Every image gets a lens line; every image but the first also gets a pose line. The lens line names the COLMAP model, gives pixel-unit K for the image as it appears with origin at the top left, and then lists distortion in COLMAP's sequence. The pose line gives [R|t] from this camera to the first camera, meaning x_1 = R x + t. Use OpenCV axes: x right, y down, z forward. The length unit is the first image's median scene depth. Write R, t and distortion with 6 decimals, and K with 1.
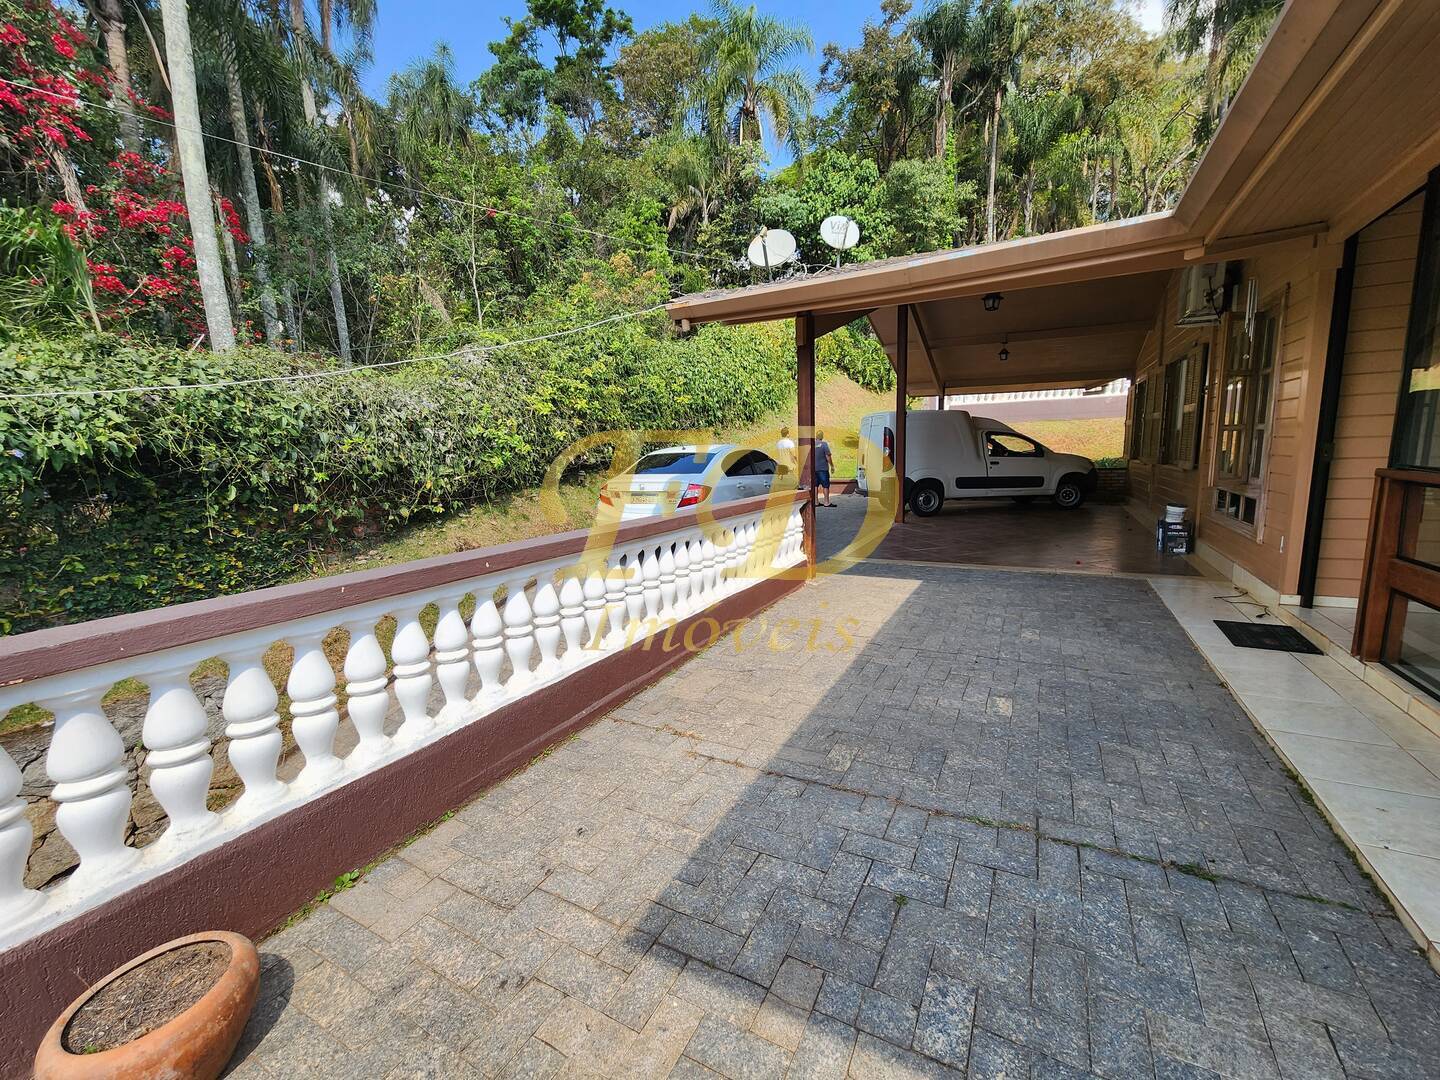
lens RADIAL K [[592.1, 0, 709.1], [0, 592.1, 541.6], [0, 0, 1]] dist [0.000890, -0.001714]
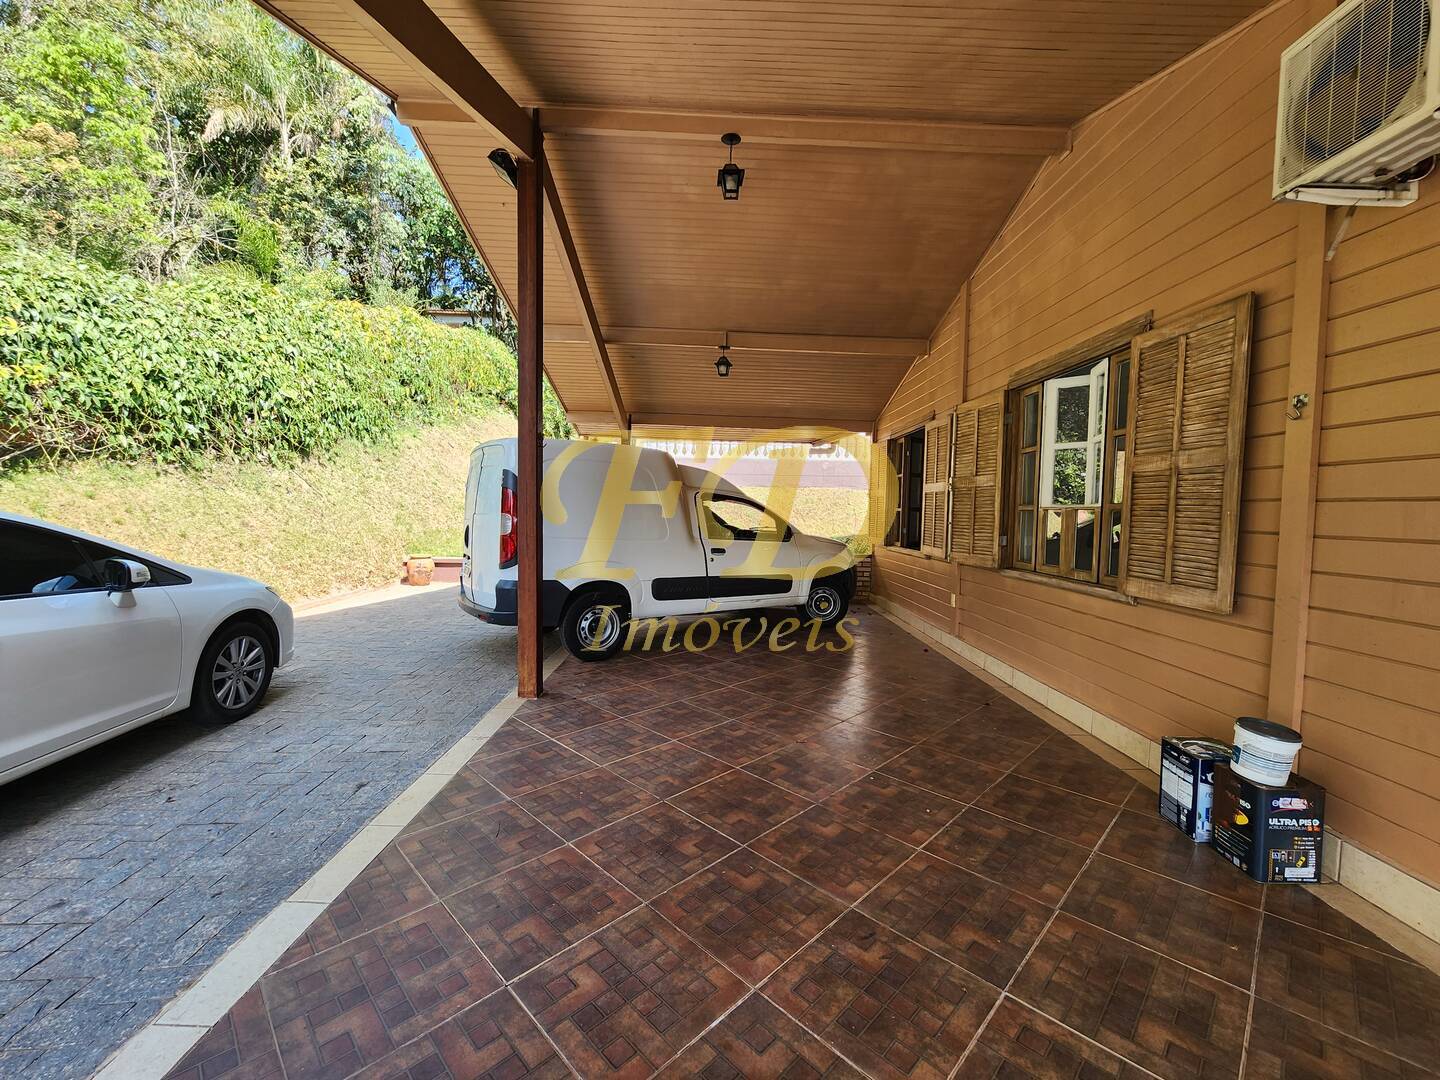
lens RADIAL K [[592.1, 0, 717.2], [0, 592.1, 536.7], [0, 0, 1]] dist [0.000890, -0.001714]
pose [[0.872280, 0.022872, 0.488472, 0.681413], [0.030708, 0.994372, -0.101395, -0.285845], [-0.488042, 0.103444, 0.866669, 1.664129]]
